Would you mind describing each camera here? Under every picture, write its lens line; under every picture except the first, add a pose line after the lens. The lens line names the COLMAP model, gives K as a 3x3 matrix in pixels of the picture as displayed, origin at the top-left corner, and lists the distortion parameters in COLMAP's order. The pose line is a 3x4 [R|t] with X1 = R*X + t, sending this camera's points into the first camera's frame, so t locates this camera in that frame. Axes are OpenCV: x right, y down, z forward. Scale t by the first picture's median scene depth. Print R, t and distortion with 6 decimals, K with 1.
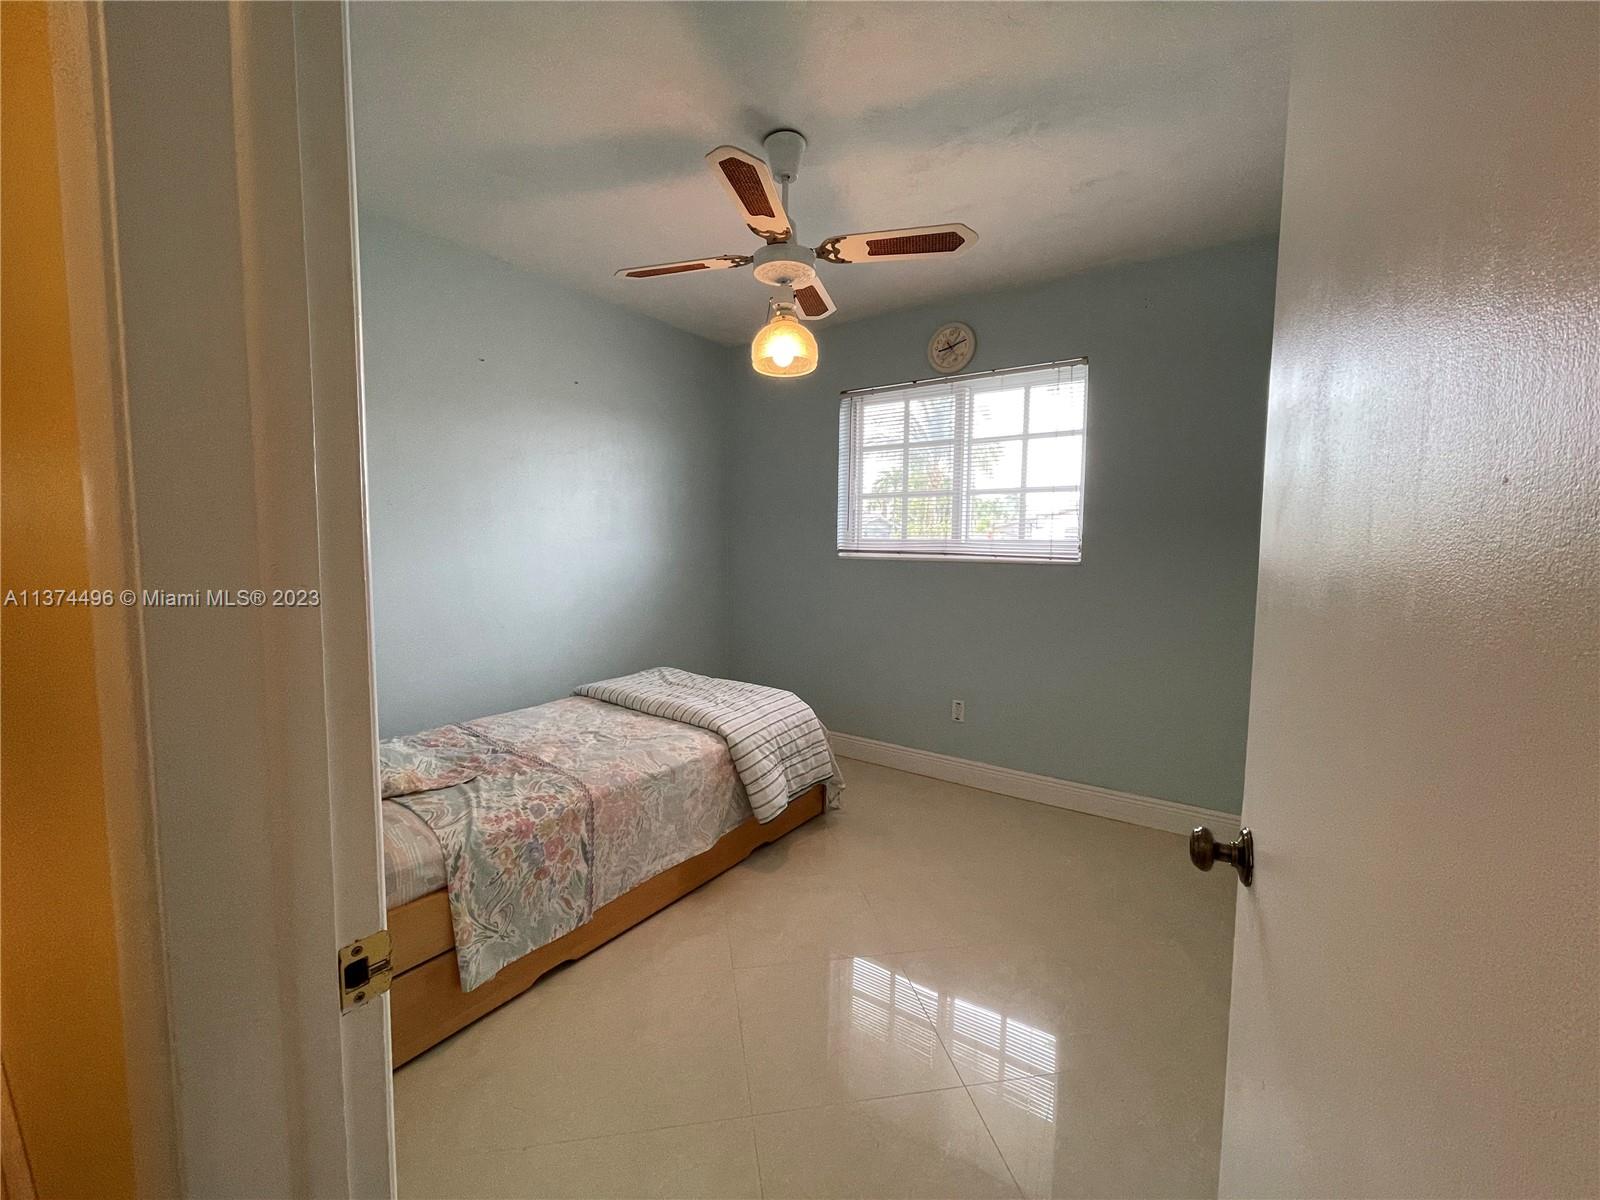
lens RADIAL K [[651.1, 0, 803.9], [0, 651.1, 597.1], [0, 0, 1]] dist [0.000112, 0.001240]
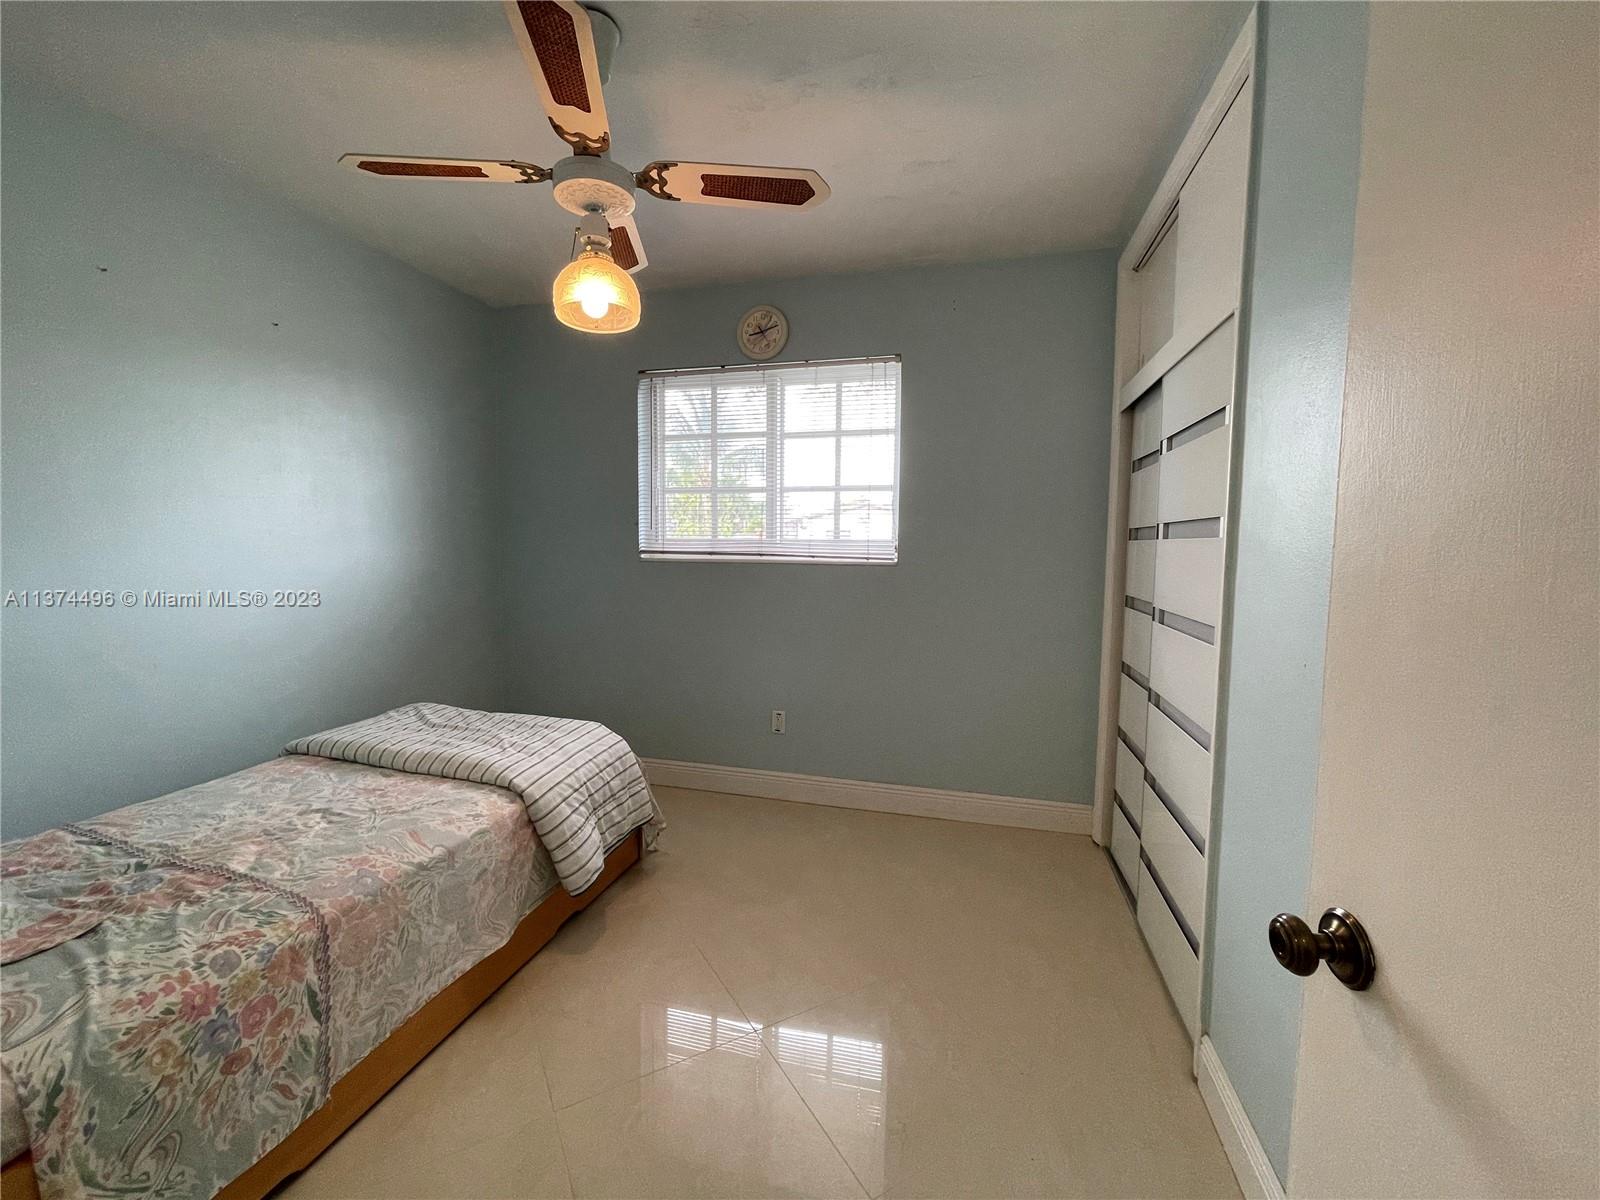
lens RADIAL K [[651.1, 0, 795.4], [0, 651.1, 594.5], [0, 0, 1]] dist [0.000112, 0.001240]
pose [[0.944241, -0.027274, 0.328124, -0.060226], [0.028531, 0.999592, 0.000984, -0.013721], [-0.328017, 0.008433, 0.944634, 0.155762]]
